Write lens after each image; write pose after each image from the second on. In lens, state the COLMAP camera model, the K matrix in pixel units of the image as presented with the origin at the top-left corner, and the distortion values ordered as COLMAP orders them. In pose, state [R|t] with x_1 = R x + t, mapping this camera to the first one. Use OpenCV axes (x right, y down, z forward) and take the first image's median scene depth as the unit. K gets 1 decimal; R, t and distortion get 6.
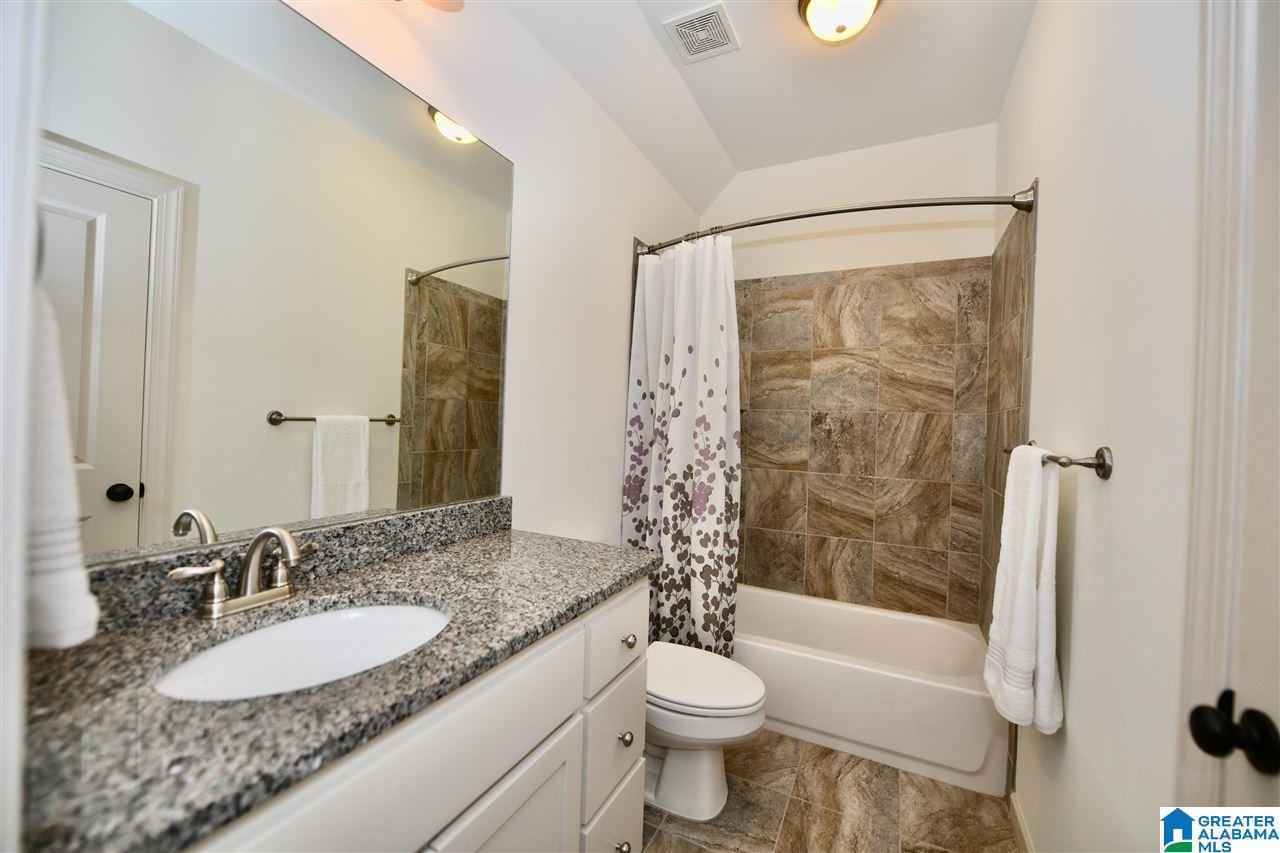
lens RADIAL K [[517.8, 0, 637.0], [0, 517.8, 405.8], [0, 0, 1]] dist [-0.004841, -0.002414]
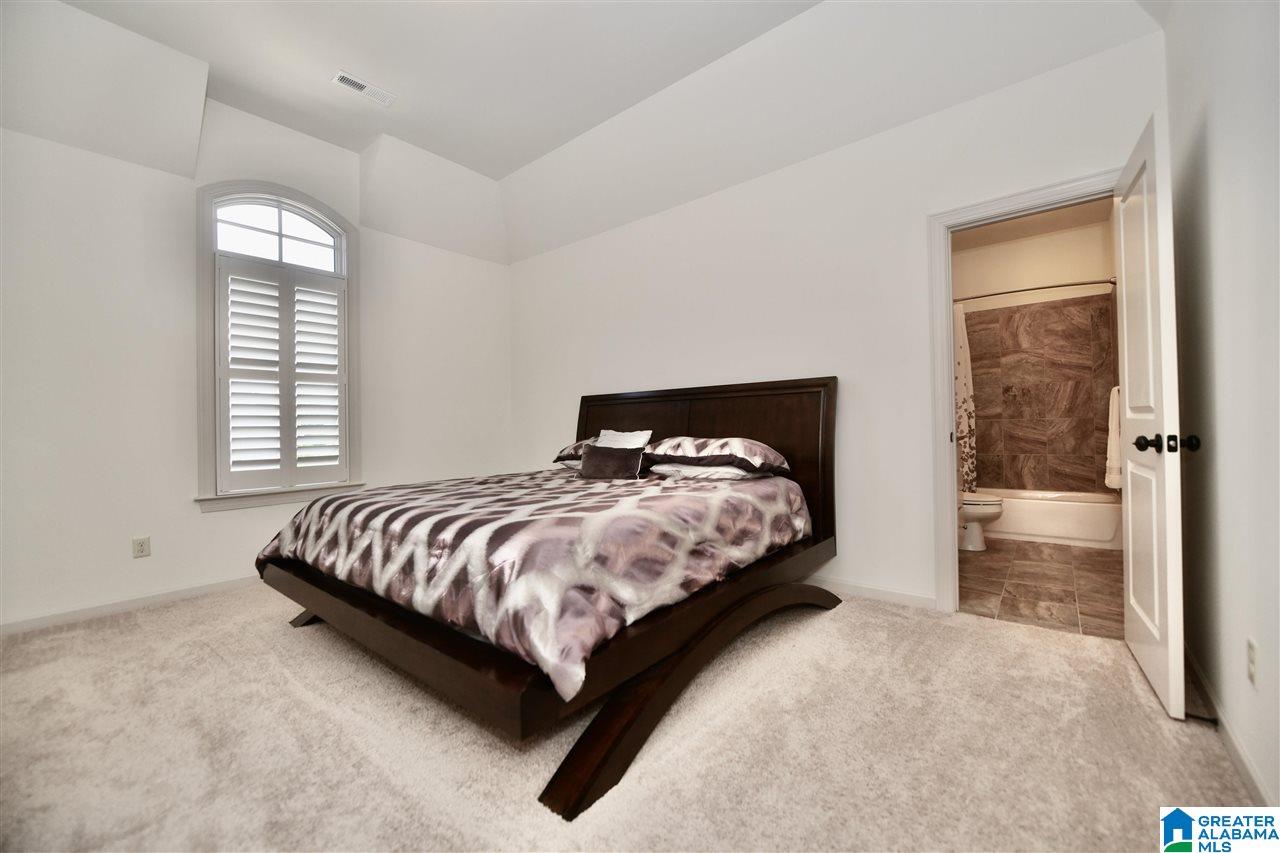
lens RADIAL K [[517.8, 0, 633.1], [0, 517.8, 413.2], [0, 0, 1]] dist [-0.004841, -0.002414]
pose [[0.974777, -0.062061, -0.214378, -0.563175], [0.061552, 0.998063, -0.009057, 0.046361], [0.214525, -0.004366, 0.976709, -1.078833]]
